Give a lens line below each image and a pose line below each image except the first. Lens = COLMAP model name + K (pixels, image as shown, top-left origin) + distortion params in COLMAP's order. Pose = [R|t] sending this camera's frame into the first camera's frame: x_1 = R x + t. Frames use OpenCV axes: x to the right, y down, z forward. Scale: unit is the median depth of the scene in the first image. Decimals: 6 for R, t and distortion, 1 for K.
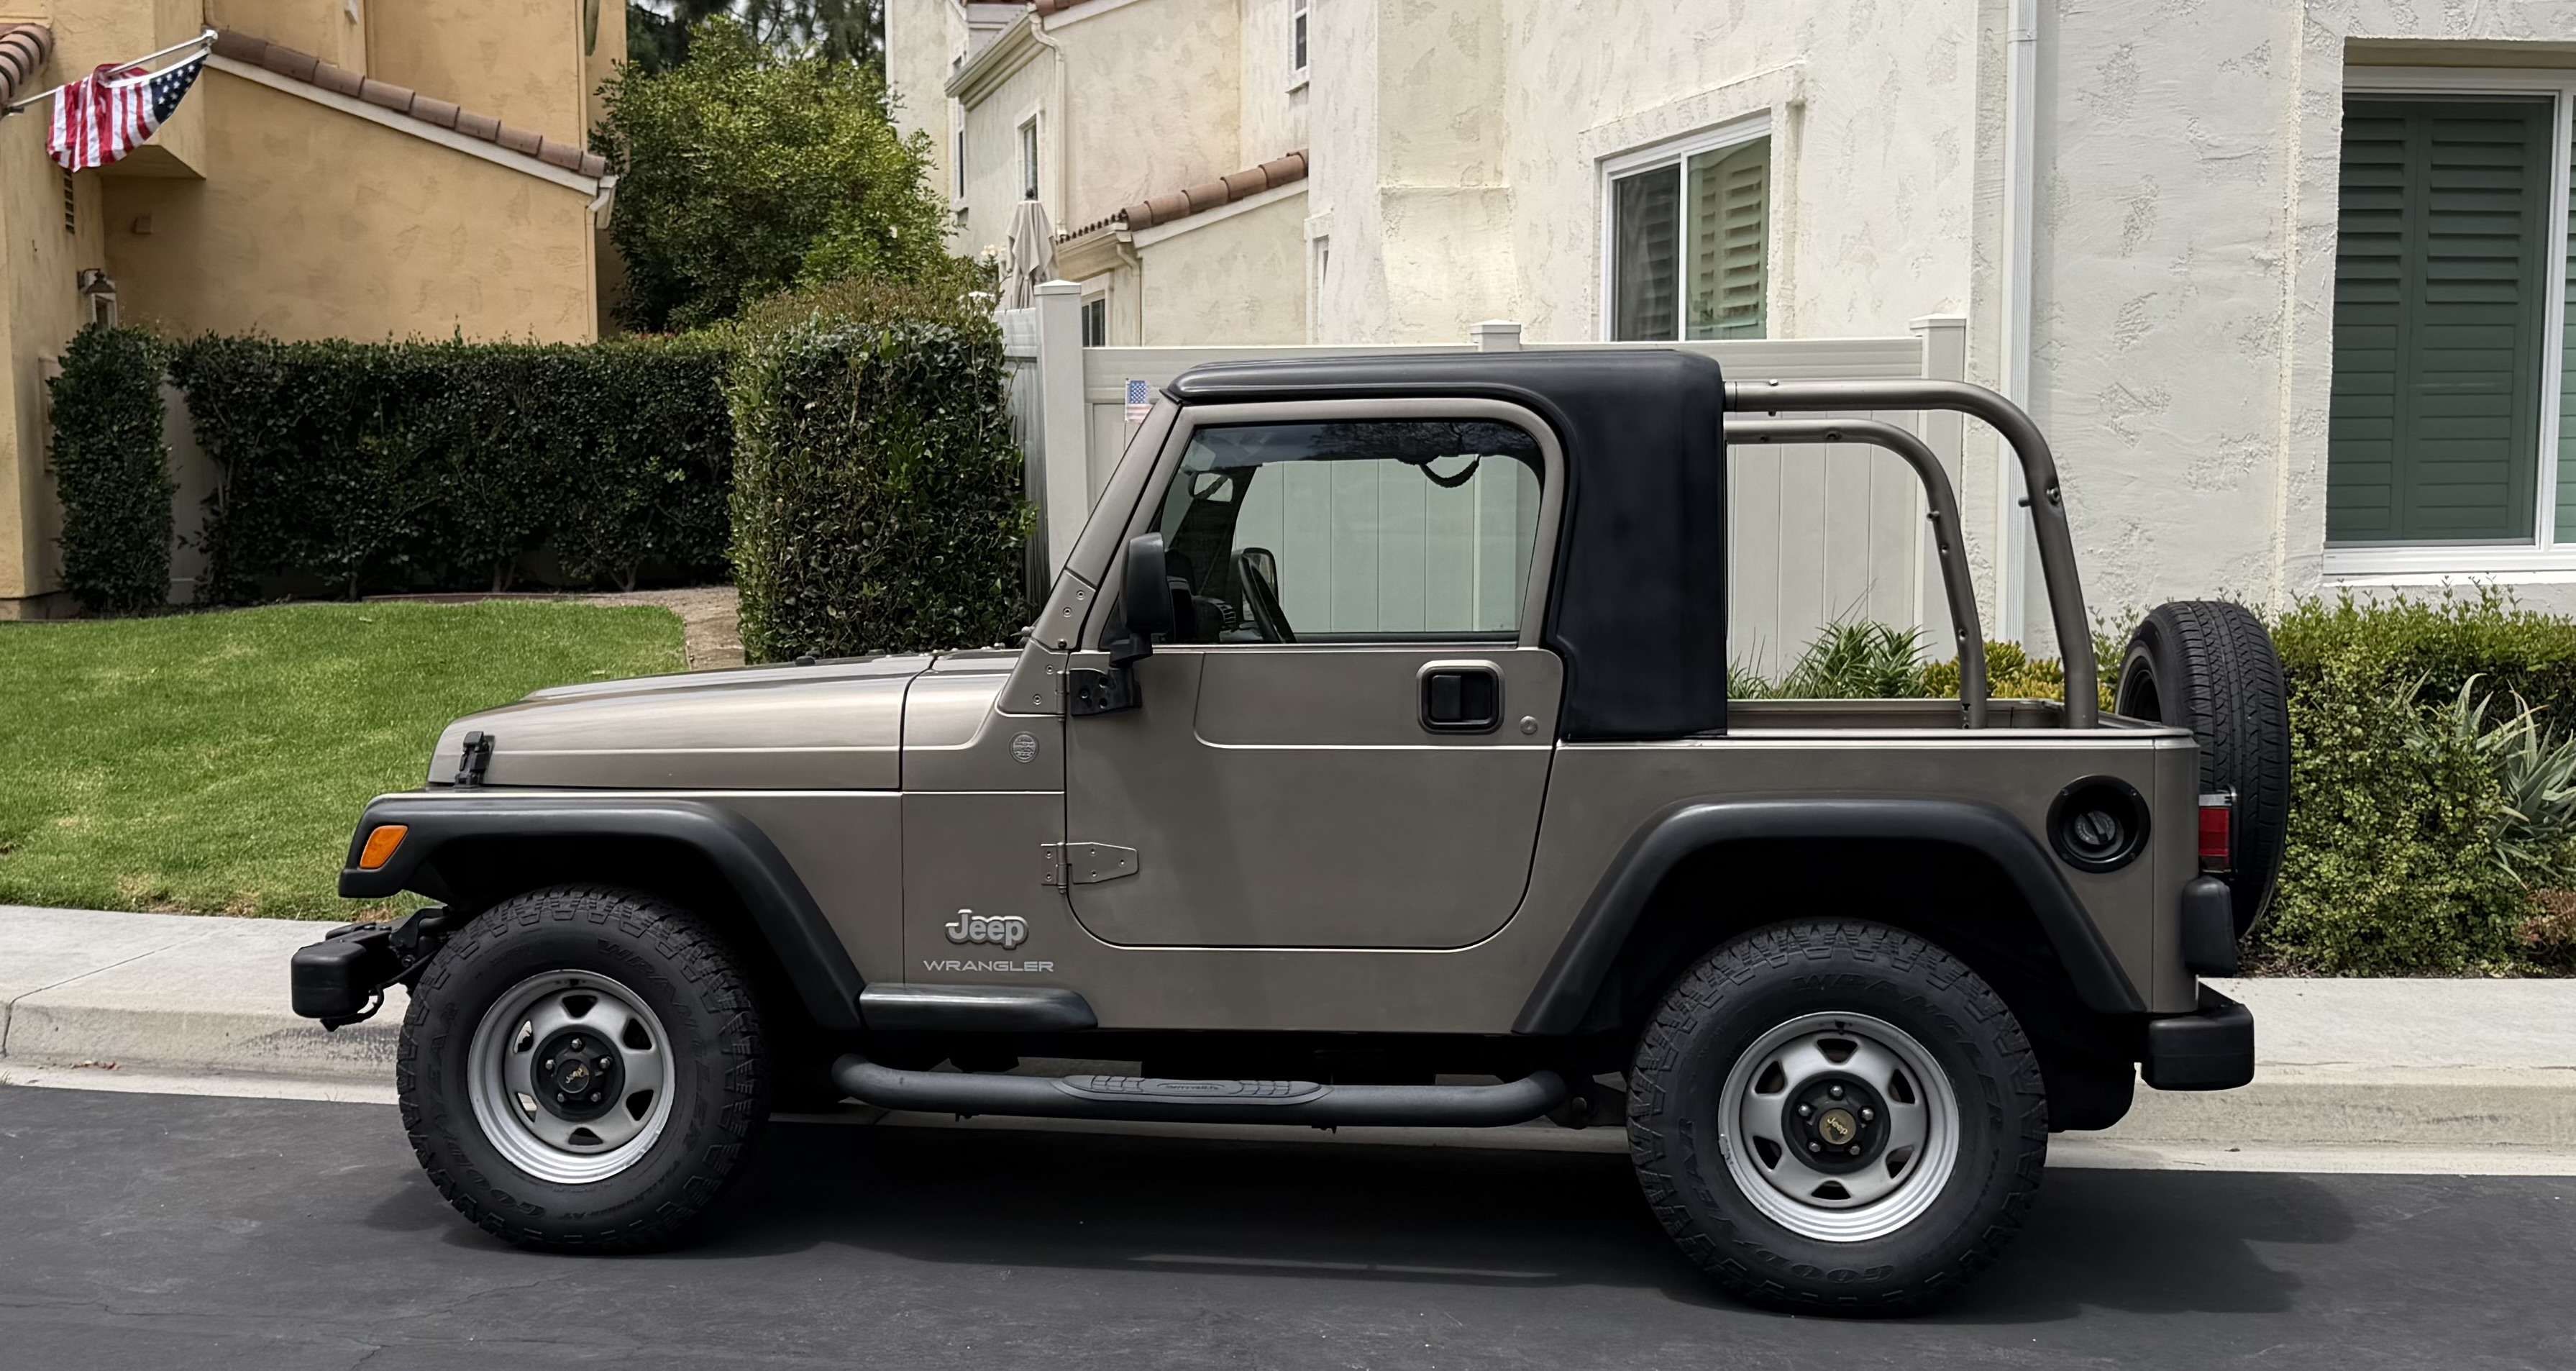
lens RADIAL K [[3595.7, 0, 1288.0], [0, 3595.7, 685.5], [0, 0, 1]] dist [0.181979, -0.312186]
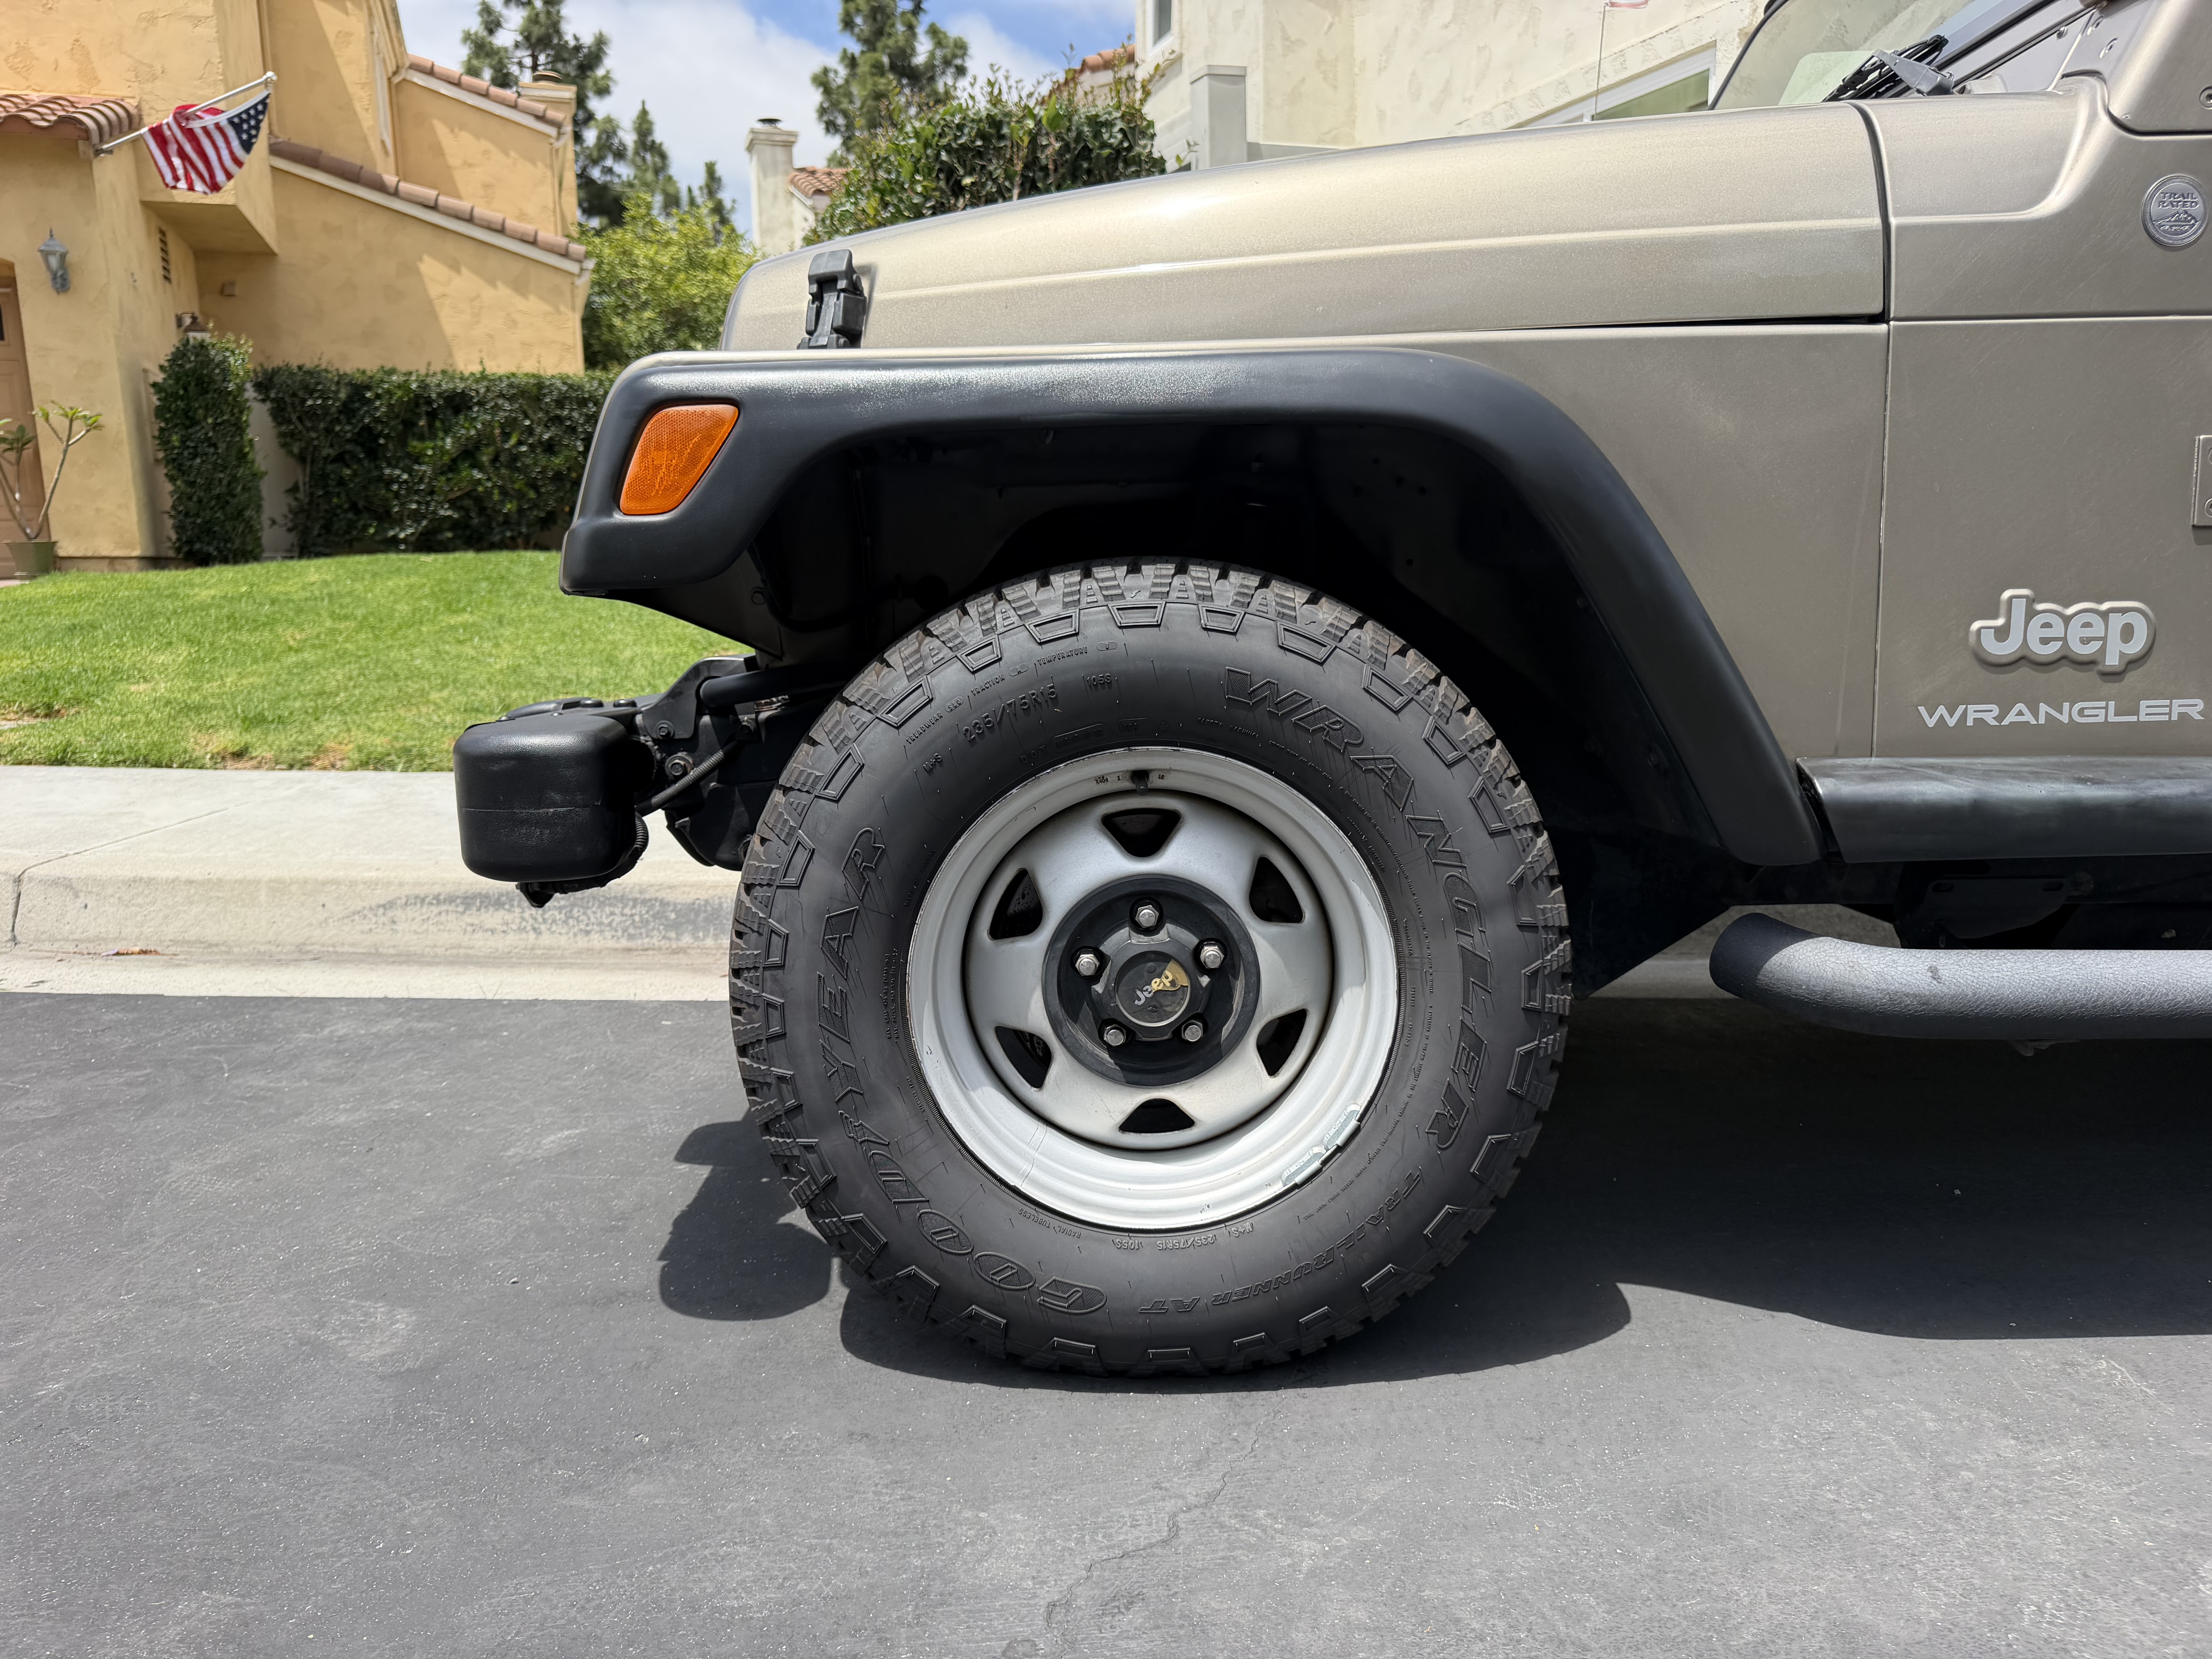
lens RADIAL K [[1548.2, 0, 1106.0], [0, 1548.2, 829.5], [0, 0, 1]] dist [-0.010942, 0.002375]
pose [[0.982859, -0.036189, 0.180771, -0.134029], [0.022792, 0.996874, 0.075646, 0.042209], [-0.182944, -0.070229, 0.980612, 0.466930]]
